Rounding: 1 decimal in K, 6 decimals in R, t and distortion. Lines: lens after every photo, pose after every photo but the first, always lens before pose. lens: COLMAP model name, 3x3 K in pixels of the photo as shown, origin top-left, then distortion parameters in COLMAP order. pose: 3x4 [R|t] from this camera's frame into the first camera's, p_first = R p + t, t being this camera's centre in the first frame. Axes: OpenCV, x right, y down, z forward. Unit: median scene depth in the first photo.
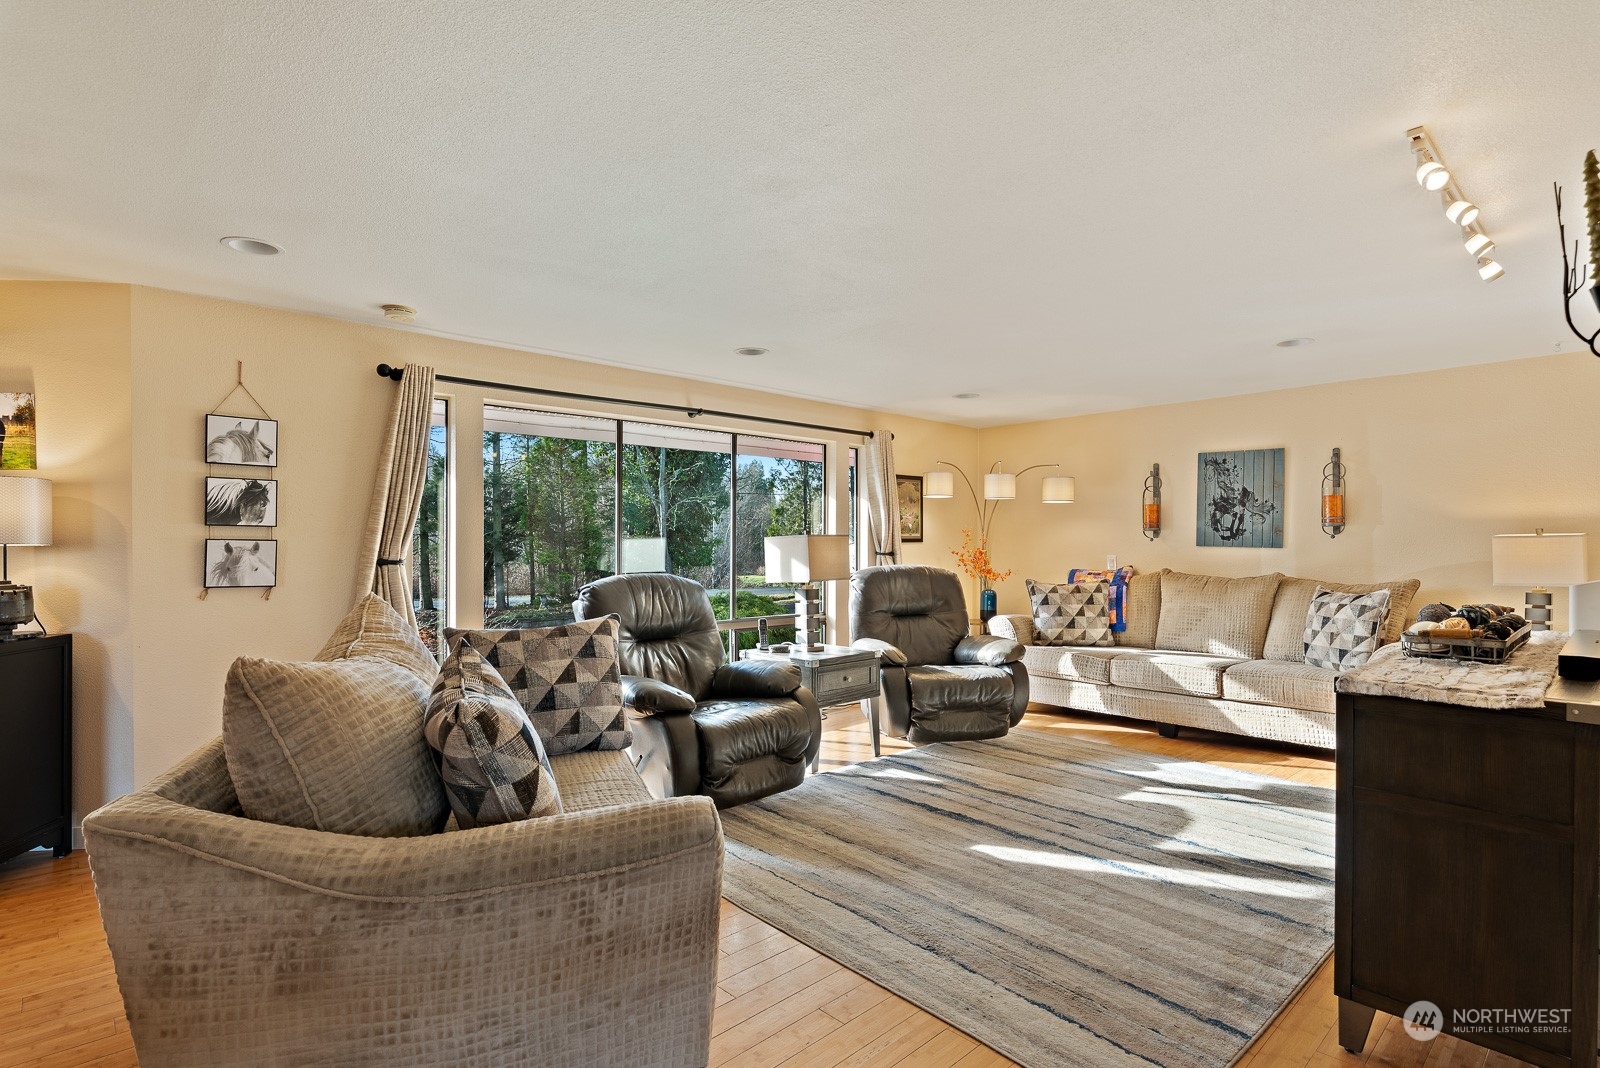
lens RADIAL K [[804.2, 0, 790.3], [0, 804.2, 535.9], [0, 0, 1]] dist [0.004872, -0.005575]
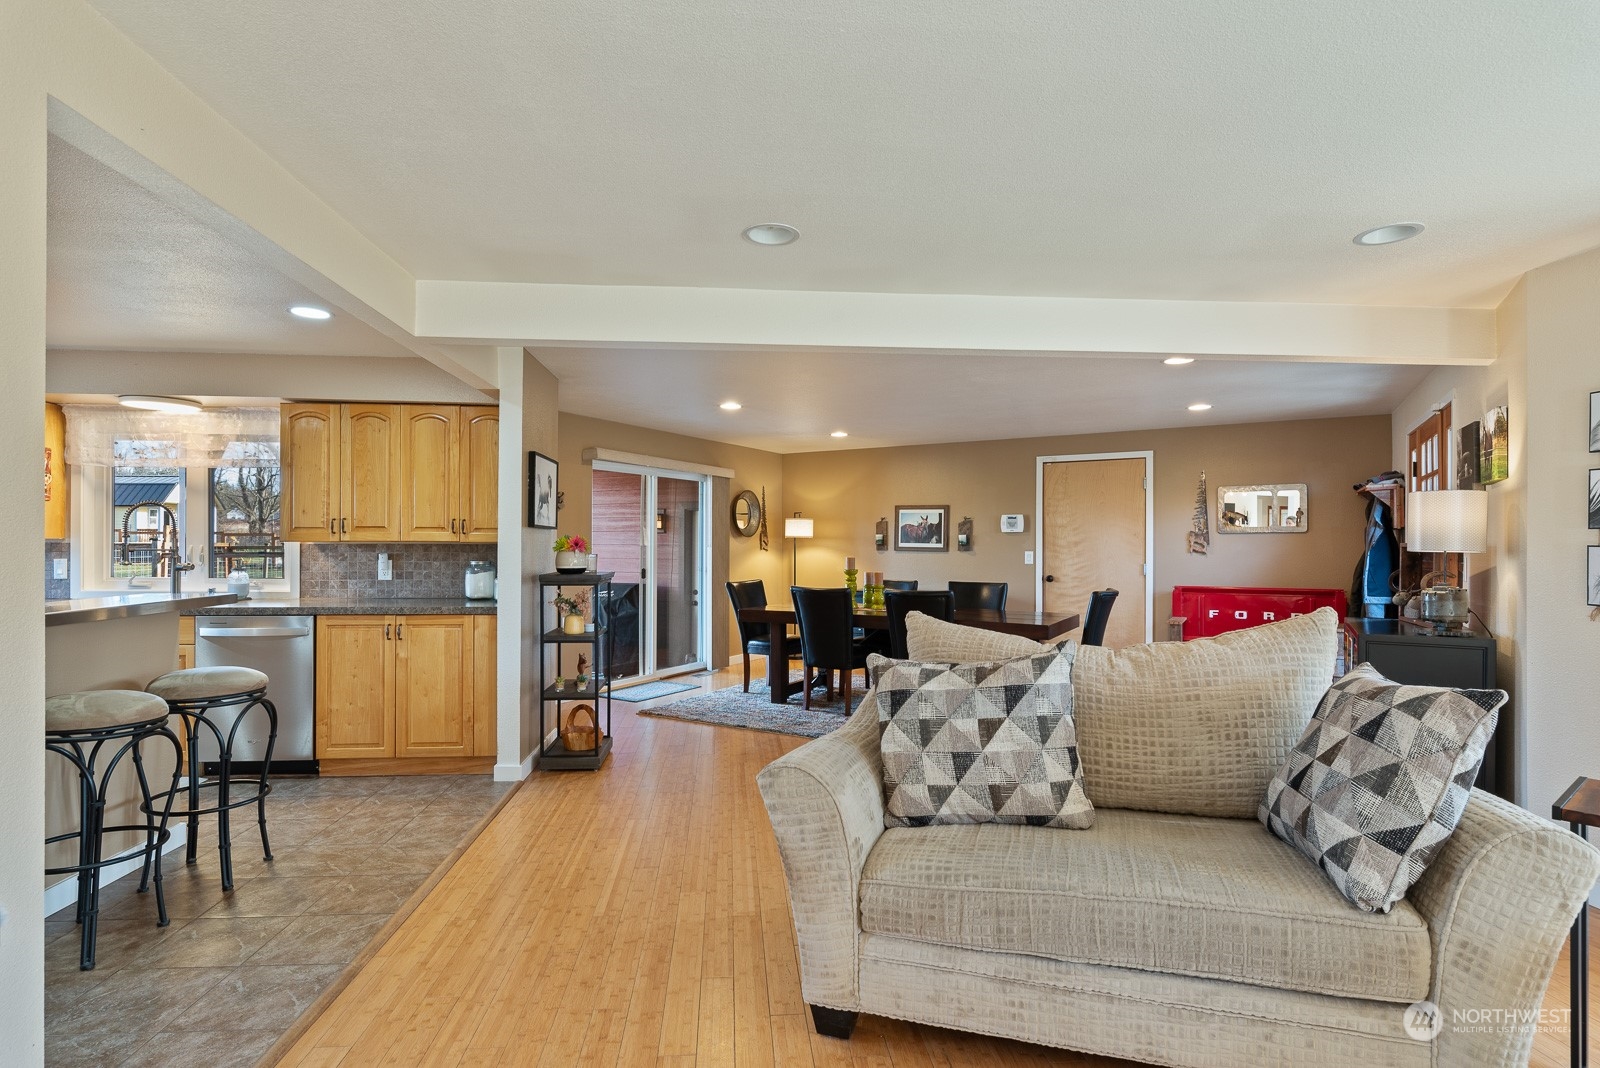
lens RADIAL K [[804.2, 0, 787.9], [0, 804.2, 546.6], [0, 0, 1]] dist [0.004872, -0.005575]
pose [[-0.624688, 0.000177, -0.780875, 0.409218], [0.006280, 0.999969, -0.004797, 0.004081], [0.780849, -0.007900, -0.624669, 0.847125]]
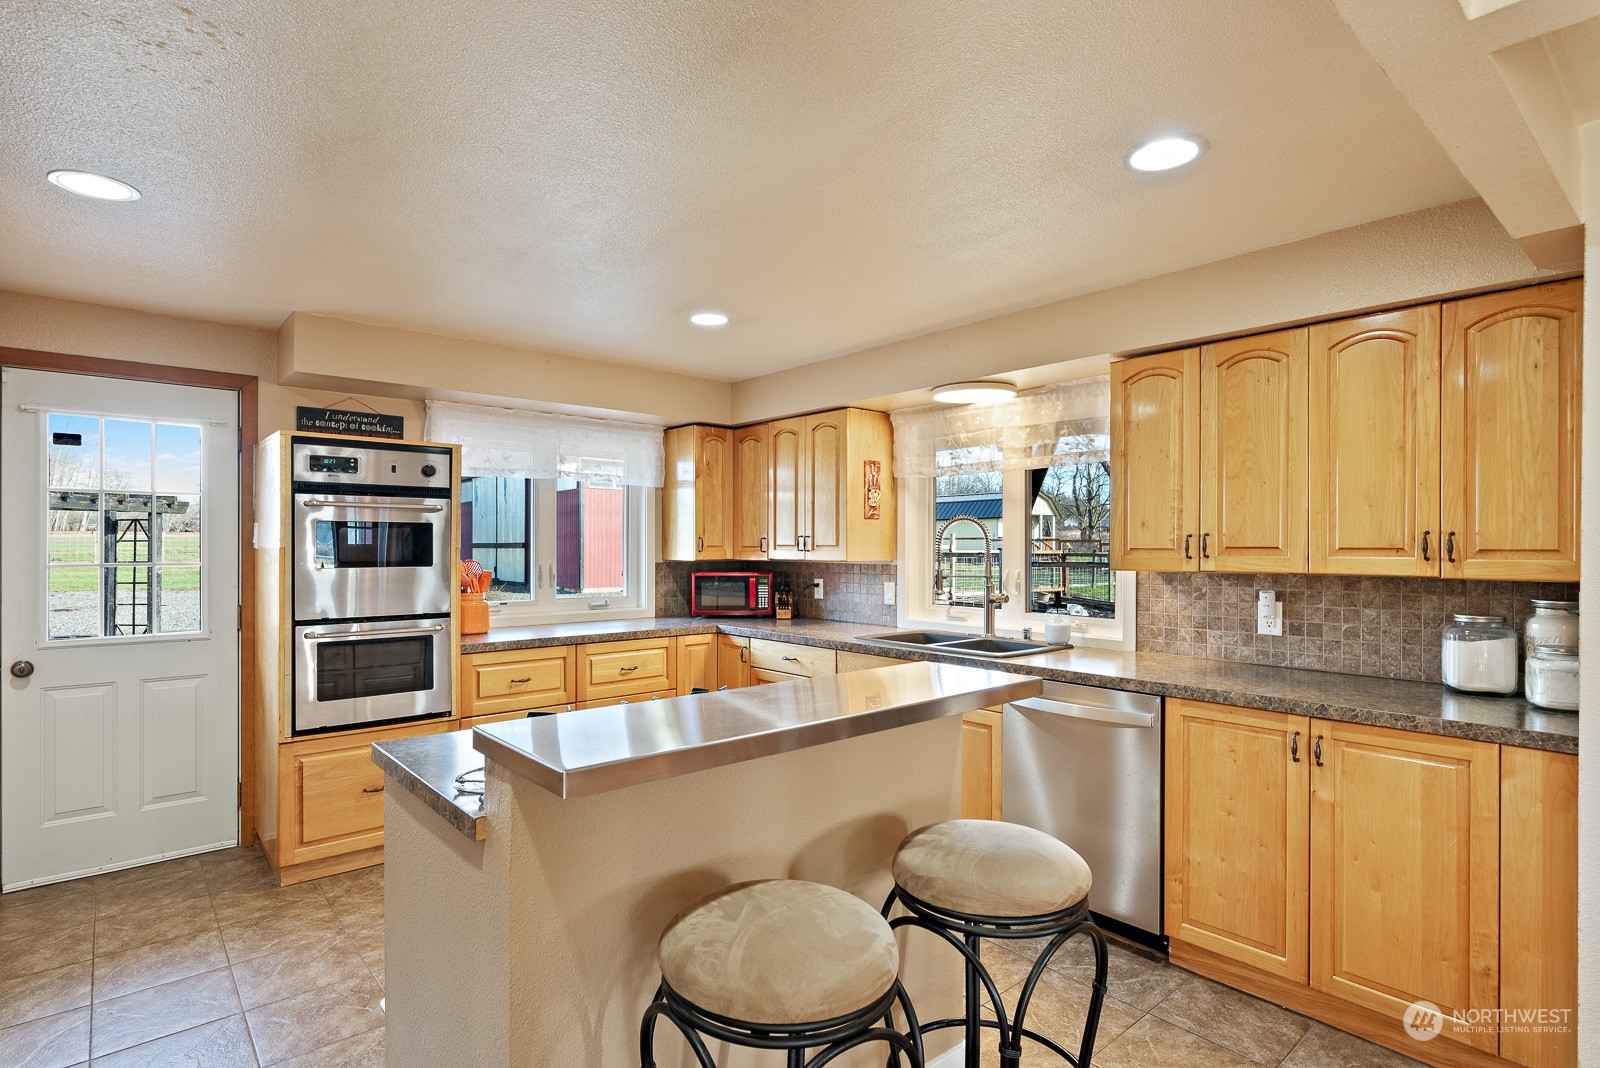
lens RADIAL K [[804.2, 0, 791.8], [0, 804.2, 546.5], [0, 0, 1]] dist [0.004872, -0.005575]
pose [[-0.999226, -0.001368, 0.039316, 0.217635], [-0.001830, 0.999930, -0.011716, -0.029702], [-0.039297, -0.011779, -0.999158, 0.283409]]
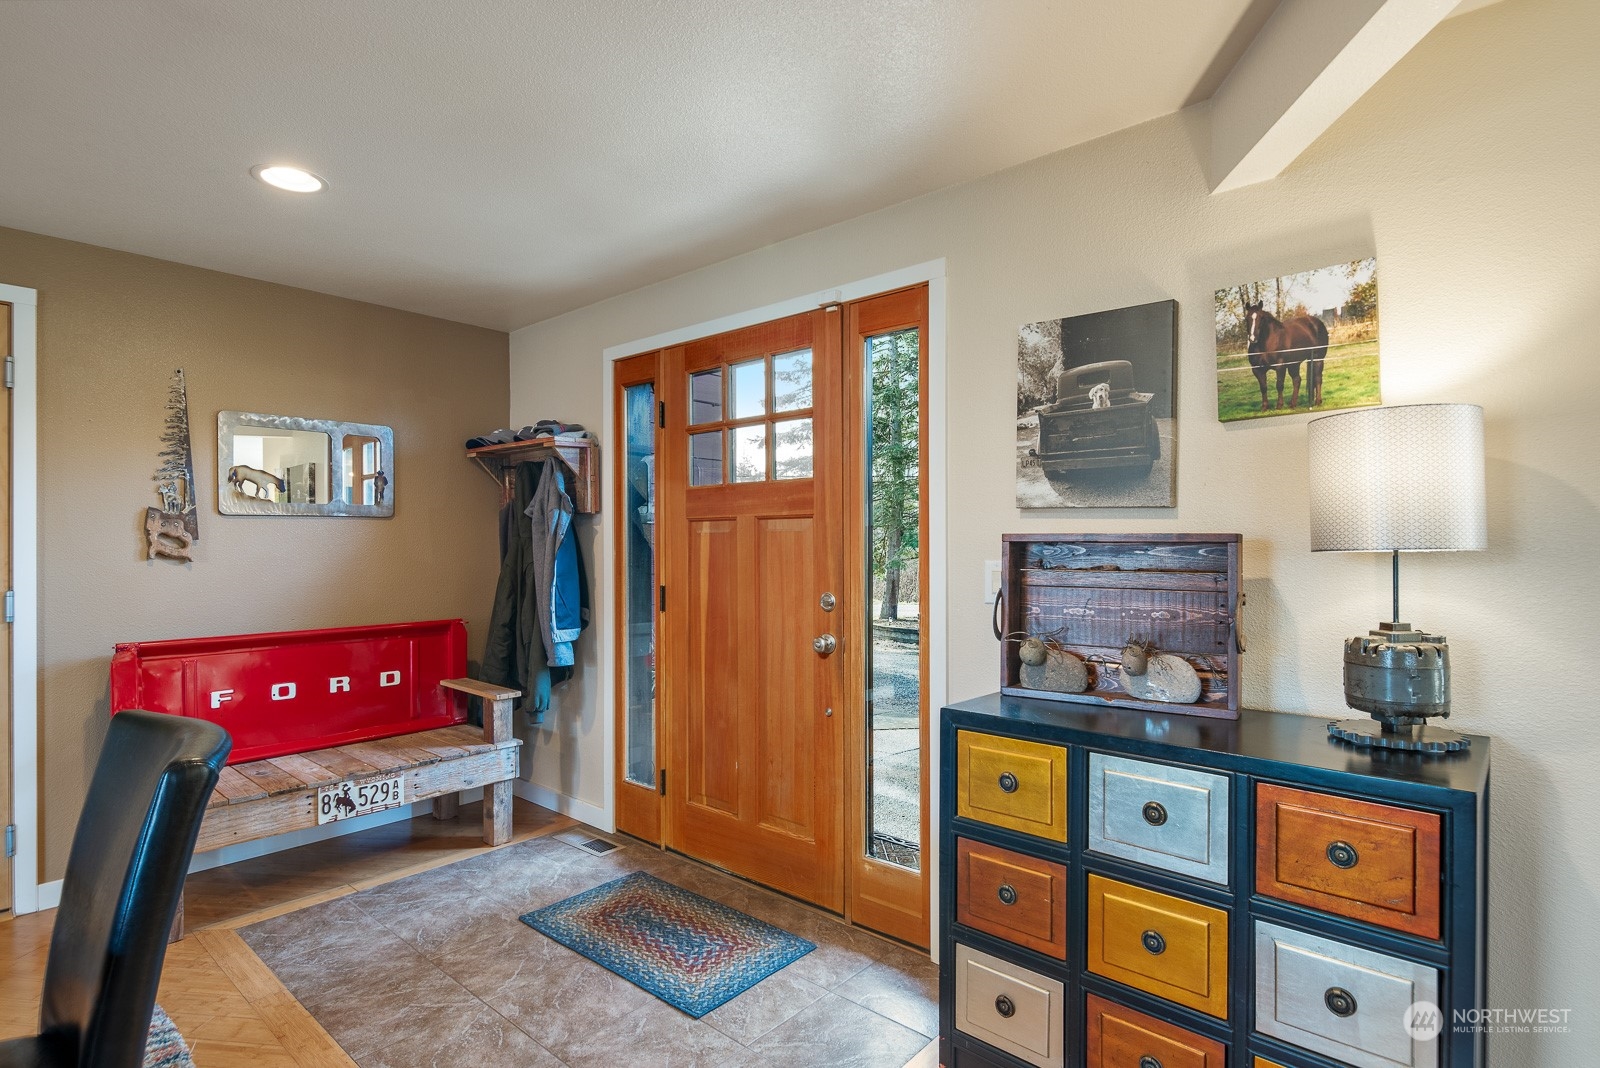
lens RADIAL K [[804.2, 0, 791.9], [0, 804.2, 546.8], [0, 0, 1]] dist [0.004872, -0.005575]
pose [[0.648677, 0.000851, -0.761064, -0.724836], [0.007777, 0.999940, 0.007747, 0.002089], [0.761024, -0.010944, 0.648631, 0.340716]]
